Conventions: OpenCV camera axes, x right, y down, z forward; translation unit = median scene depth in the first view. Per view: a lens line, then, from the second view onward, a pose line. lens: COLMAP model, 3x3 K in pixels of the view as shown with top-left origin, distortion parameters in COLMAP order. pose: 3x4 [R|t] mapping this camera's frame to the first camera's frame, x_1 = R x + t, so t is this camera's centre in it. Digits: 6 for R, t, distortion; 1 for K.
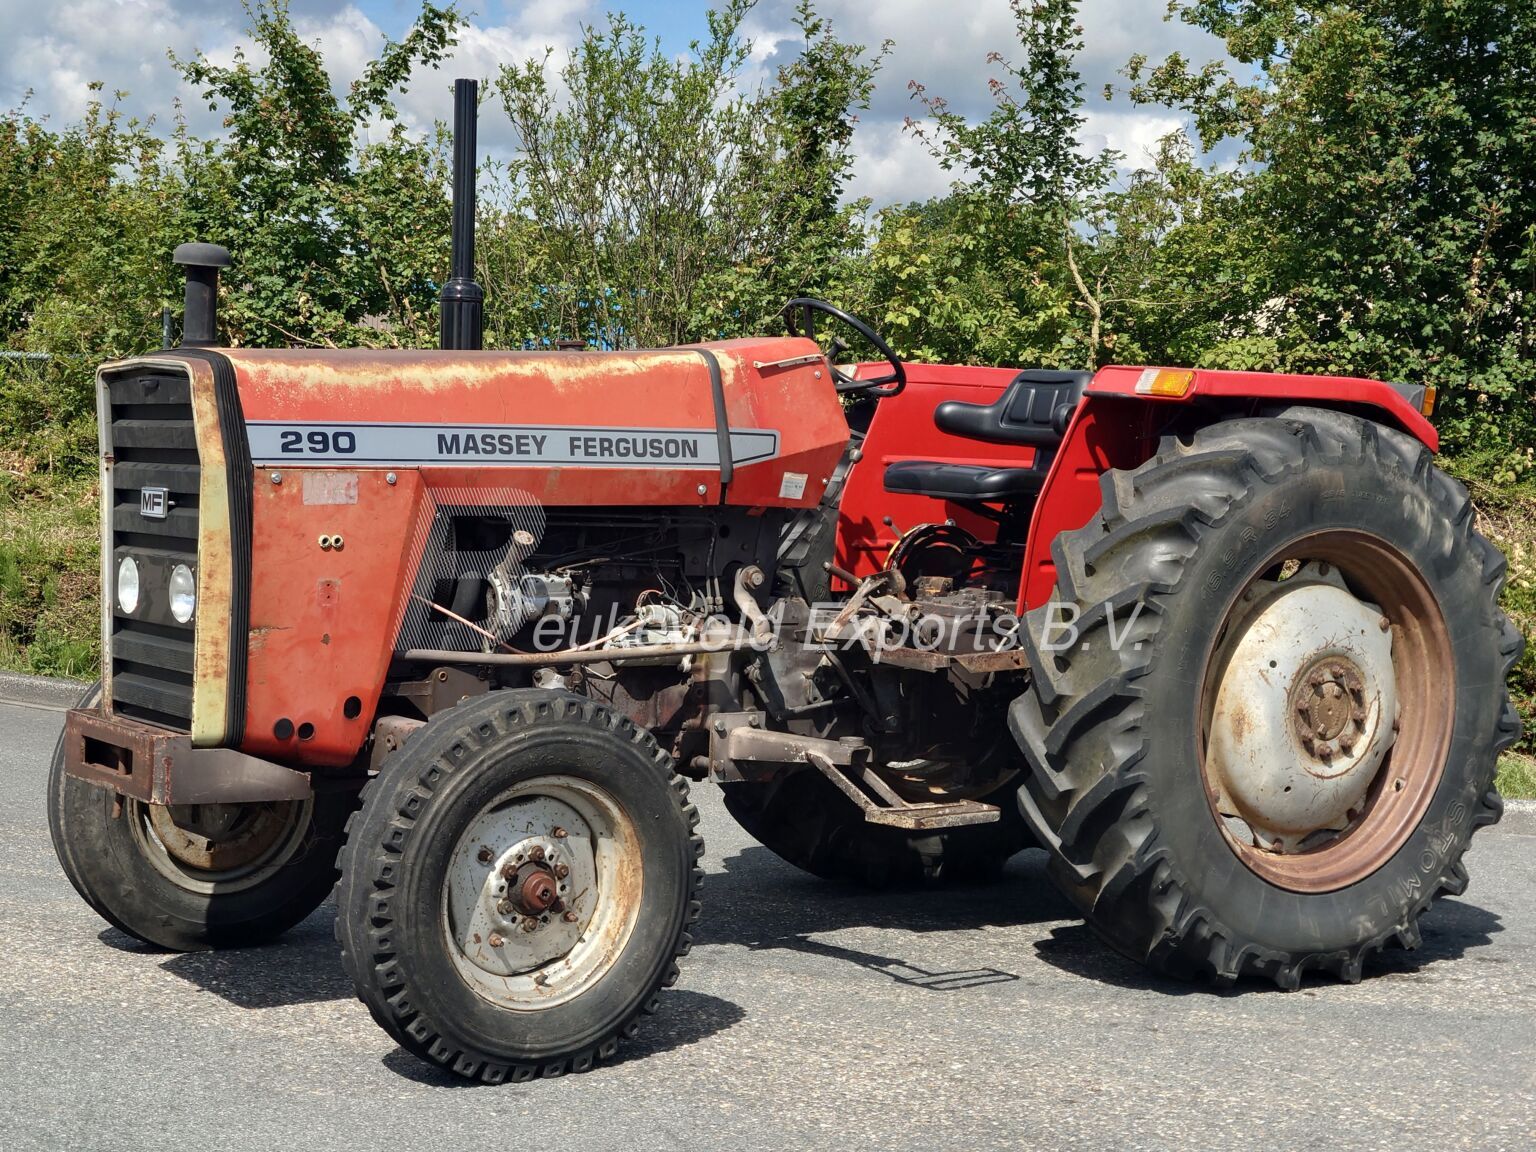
lens RADIAL K [[2797.7, 0, 768.0], [0, 2797.7, 576.0], [0, 0, 1]] dist [-0.008875, -0.028184]
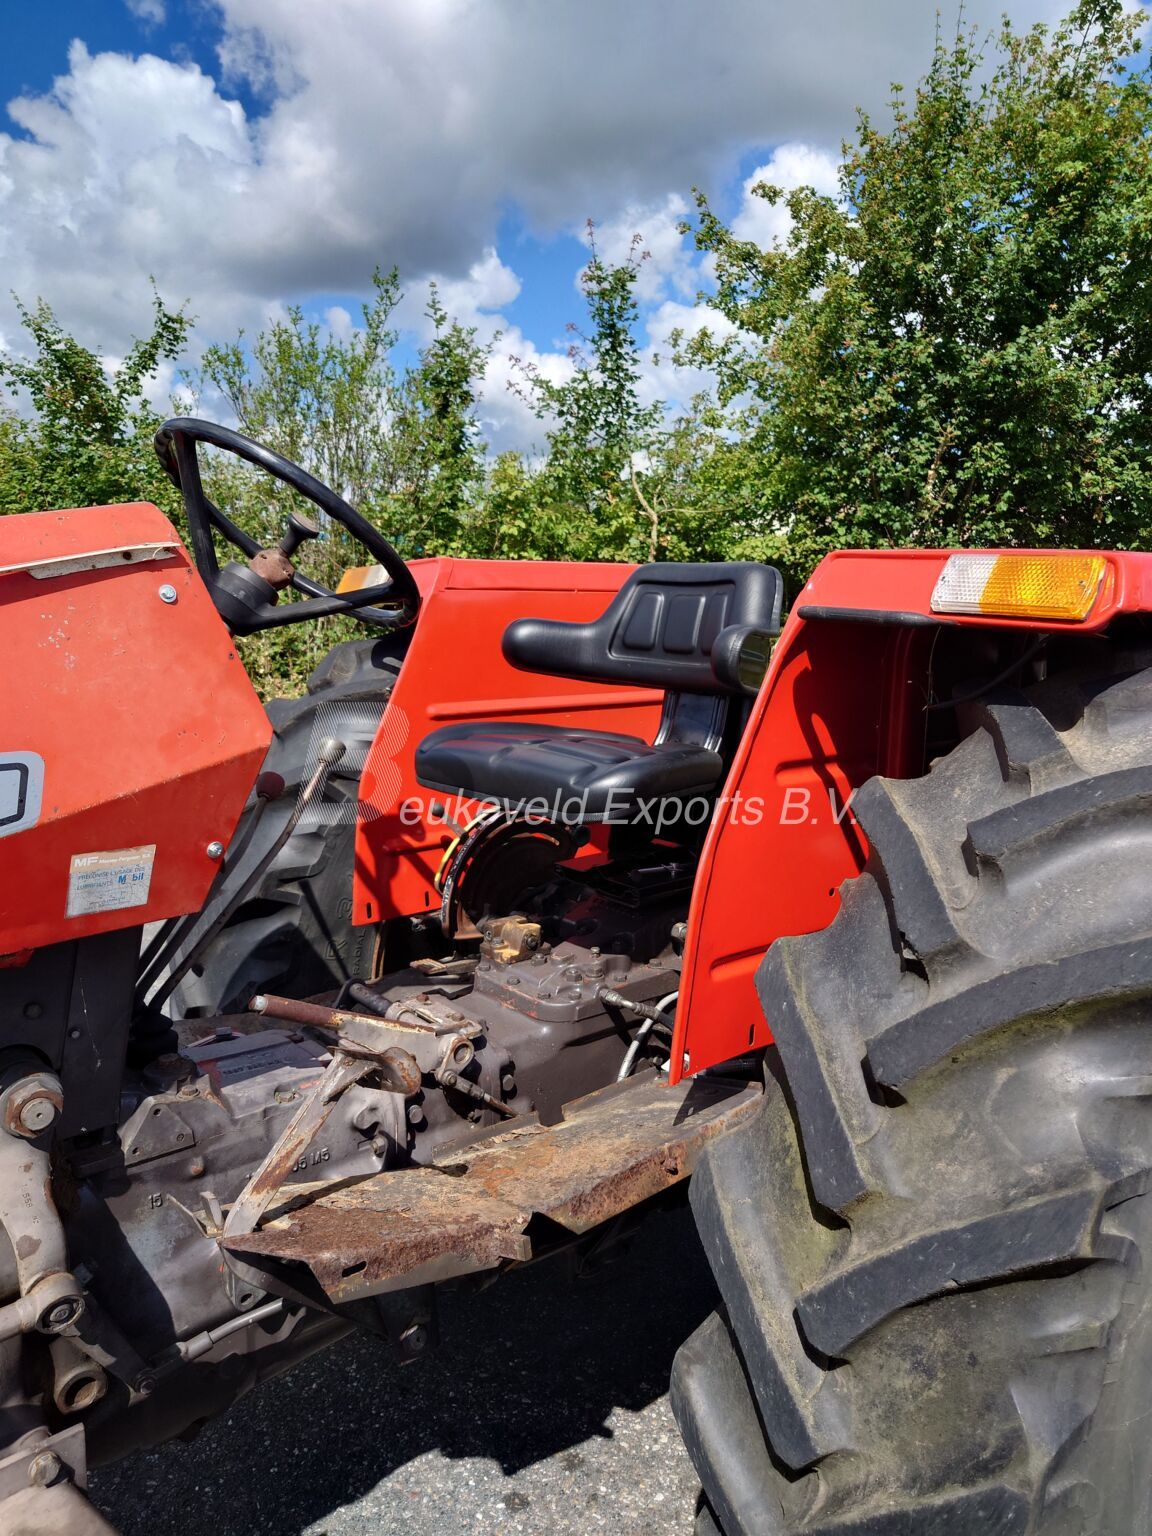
lens RADIAL K [[1320.8, 0, 576.0], [0, 1320.8, 768.0], [0, 0, 1]] dist [-0.002318, -0.002960]
pose [[0.996297, -0.043066, 0.074417, 0.026491], [0.037142, 0.996164, 0.079226, -0.026318], [-0.077544, -0.076169, 0.994075, 0.354559]]
